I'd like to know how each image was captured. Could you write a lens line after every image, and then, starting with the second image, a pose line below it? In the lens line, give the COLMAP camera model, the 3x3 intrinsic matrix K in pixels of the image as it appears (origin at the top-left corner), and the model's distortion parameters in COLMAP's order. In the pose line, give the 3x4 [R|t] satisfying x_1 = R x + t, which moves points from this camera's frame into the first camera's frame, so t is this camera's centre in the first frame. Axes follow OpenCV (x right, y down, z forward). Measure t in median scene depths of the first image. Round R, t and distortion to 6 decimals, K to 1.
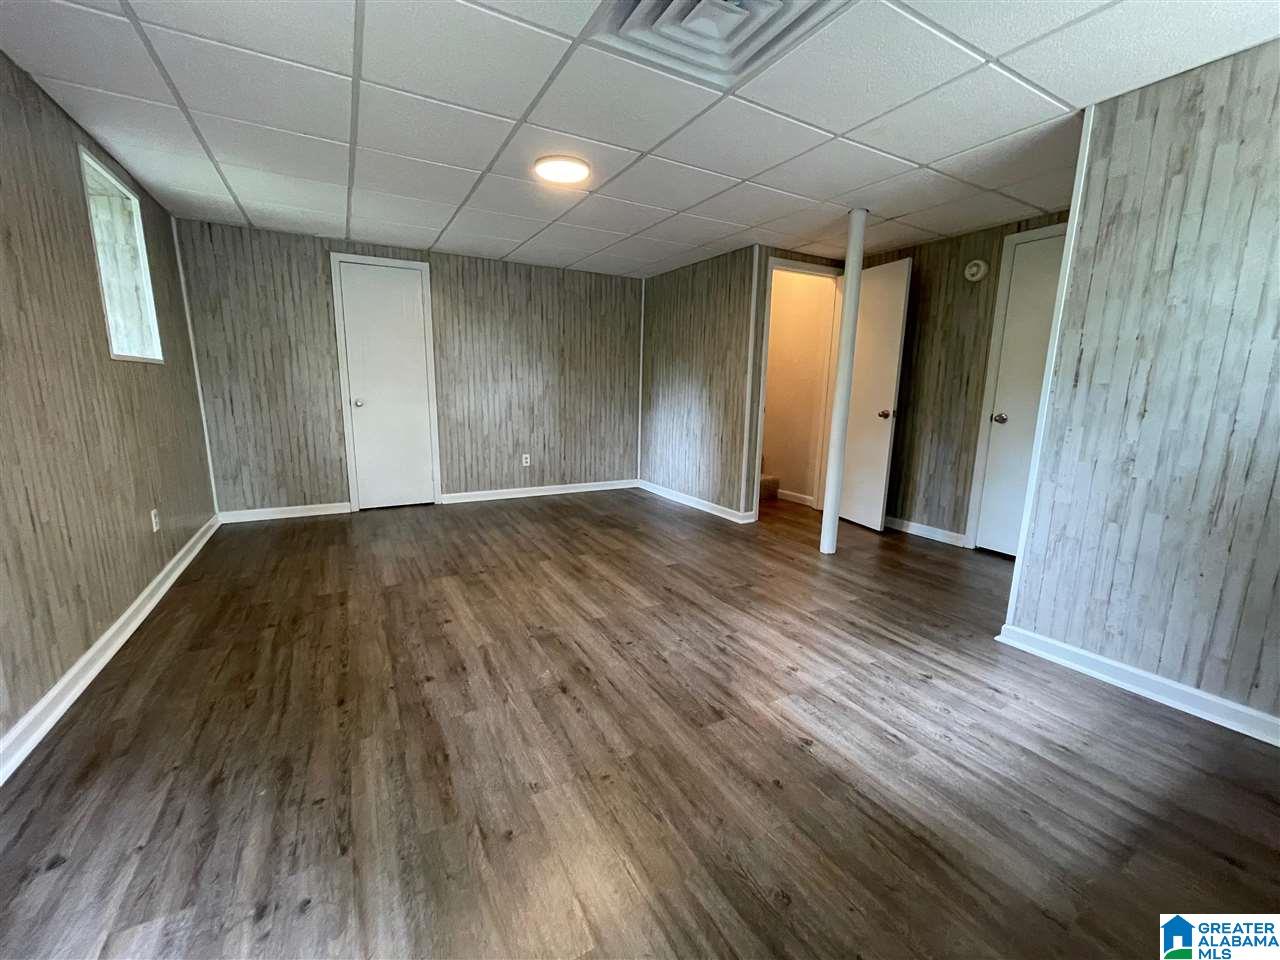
lens RADIAL K [[516.4, 0, 635.9], [0, 516.4, 476.0], [0, 0, 1]] dist [0.000953, -0.000244]
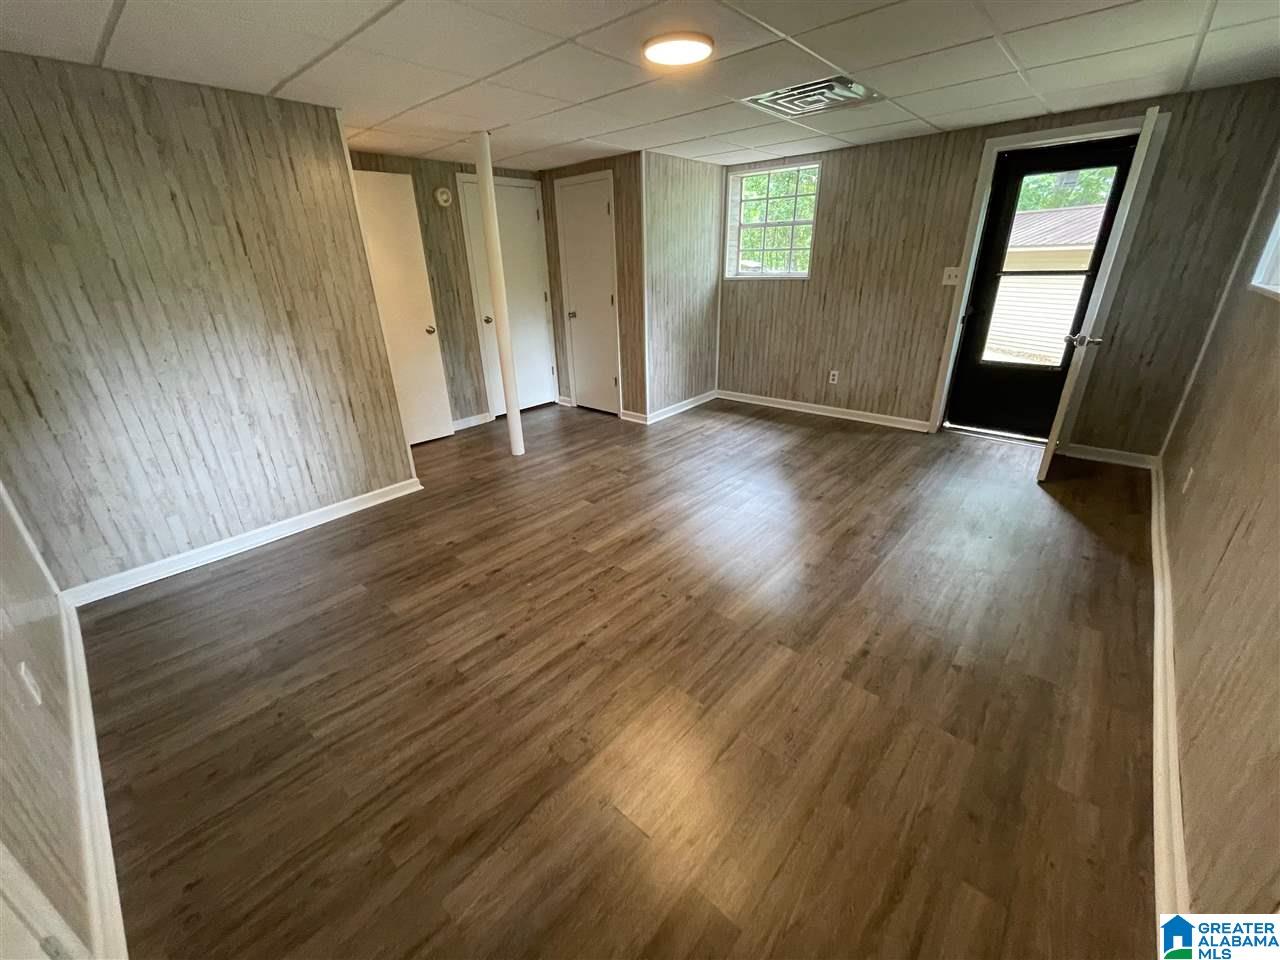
lens RADIAL K [[516.4, 0, 635.9], [0, 516.4, 476.0], [0, 0, 1]] dist [0.000953, -0.000244]
pose [[-0.324909, -0.372872, 0.869138, -0.801368], [0.185611, 0.875985, 0.445196, -0.297759], [-0.927352, 0.305970, -0.215406, 1.095612]]
